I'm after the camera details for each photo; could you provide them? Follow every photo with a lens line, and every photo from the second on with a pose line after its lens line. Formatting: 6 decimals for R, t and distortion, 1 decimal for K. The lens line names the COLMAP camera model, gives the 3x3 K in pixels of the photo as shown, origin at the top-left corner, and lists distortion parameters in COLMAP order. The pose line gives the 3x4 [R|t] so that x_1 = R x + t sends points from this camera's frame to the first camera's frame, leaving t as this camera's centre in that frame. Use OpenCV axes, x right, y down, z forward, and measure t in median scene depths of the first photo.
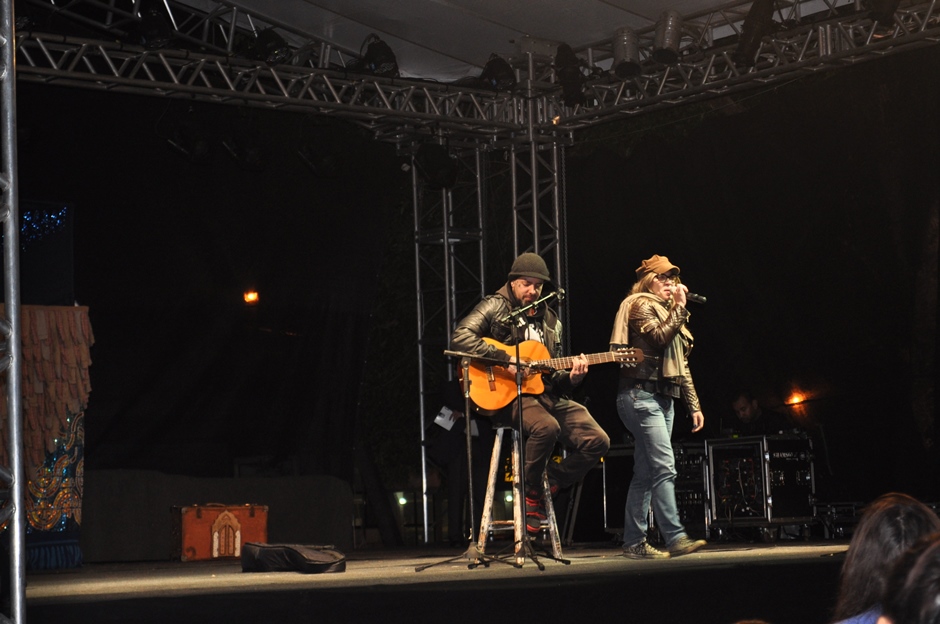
lens RADIAL K [[2203.0, 0, 470.1], [0, 2203.0, 311.1], [0, 0, 1]] dist [0.025479, 0.000000]
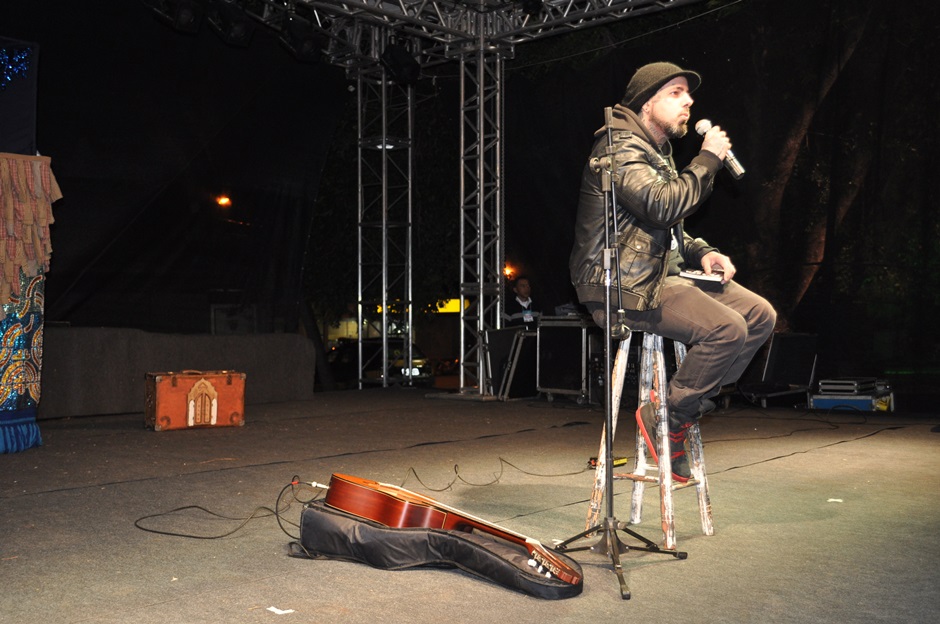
lens RADIAL K [[1068.8, 0, 472.0], [0, 1068.8, 311.8], [0, 0, 1]] dist [-0.036675, 0.000000]
pose [[0.990416, 0.030711, 0.134655, -0.056645], [-0.041591, 0.996026, 0.078750, 0.018127], [-0.131702, -0.083595, 0.987758, 0.516556]]
